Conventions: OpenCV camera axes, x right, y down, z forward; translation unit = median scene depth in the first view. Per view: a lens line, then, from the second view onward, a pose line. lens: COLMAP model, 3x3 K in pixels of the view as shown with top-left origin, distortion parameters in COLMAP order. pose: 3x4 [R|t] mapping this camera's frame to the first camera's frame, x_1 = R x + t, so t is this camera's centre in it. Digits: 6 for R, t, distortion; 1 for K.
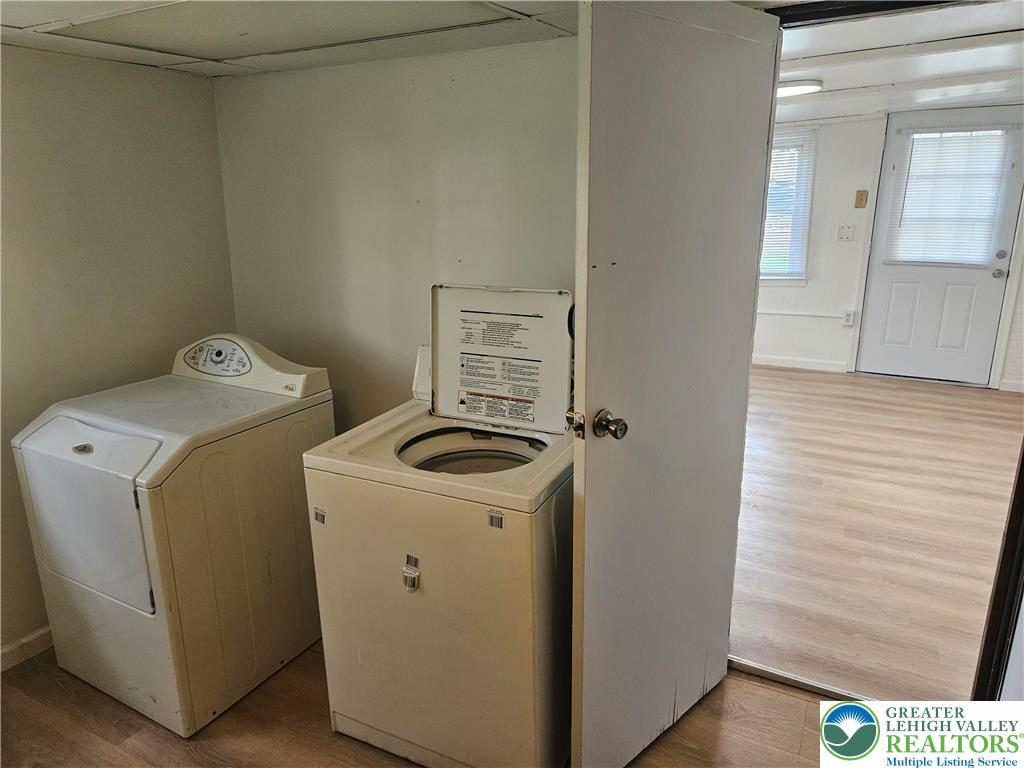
lens RADIAL K [[709.2, 0, 482.7], [0, 709.2, 384.8], [0, 0, 1]] dist [0.001270, -0.004058]
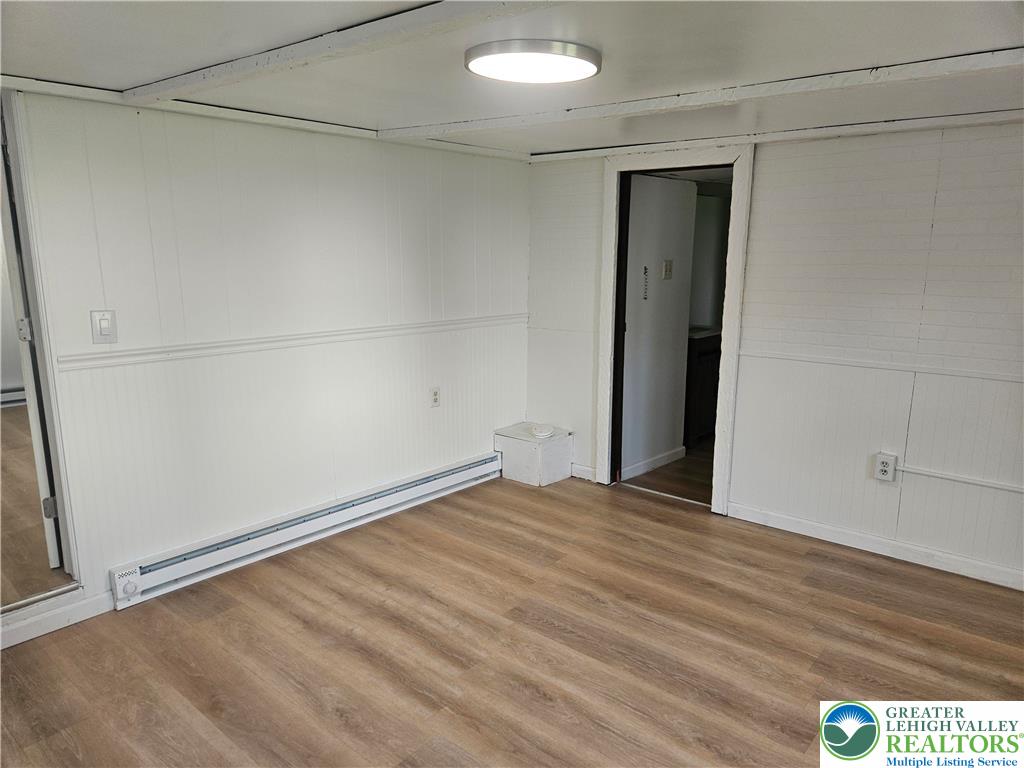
lens RADIAL K [[693.6, 0, 506.9], [0, 693.6, 385.9], [0, 0, 1]] dist [0.052633, -0.002924]
pose [[-0.980682, -0.022465, 0.194317, 0.244922], [0.067976, 0.892334, 0.446228, -0.323999], [-0.183420, 0.450817, -0.873568, 1.153234]]
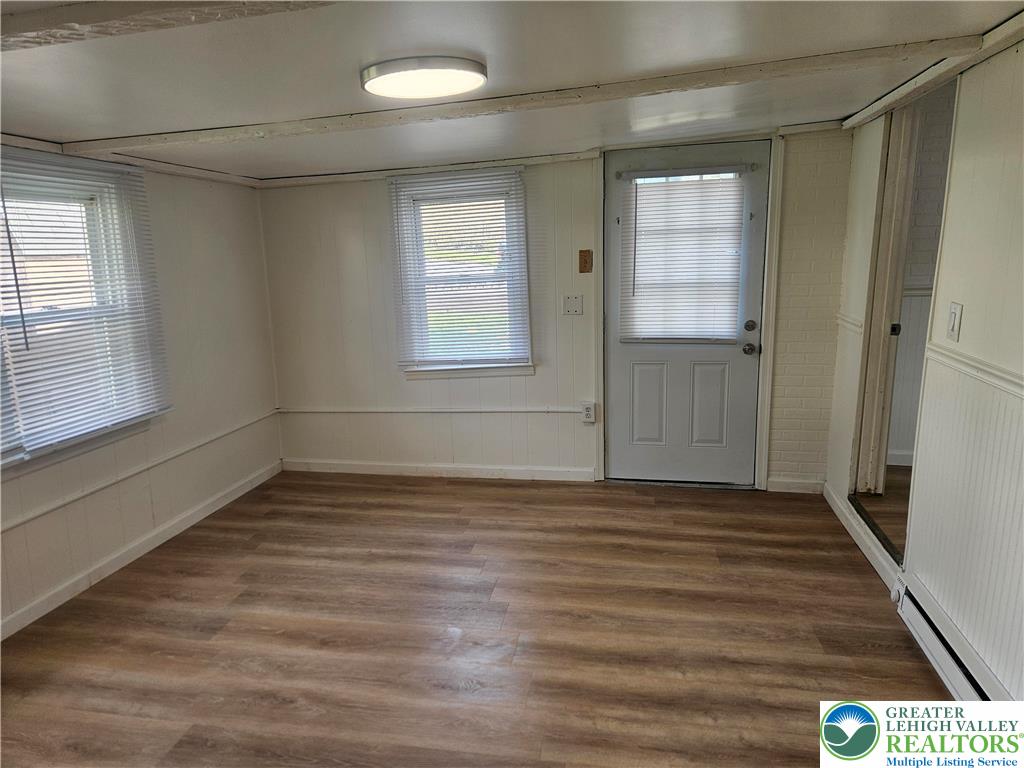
lens RADIAL K [[693.6, 0, 506.9], [0, 693.6, 385.9], [0, 0, 1]] dist [0.052633, -0.002924]
pose [[0.941928, -0.082799, 0.325449, 0.208393], [0.105525, 0.993015, -0.052777, -0.102802], [-0.318805, 0.084055, 0.944086, 0.345218]]
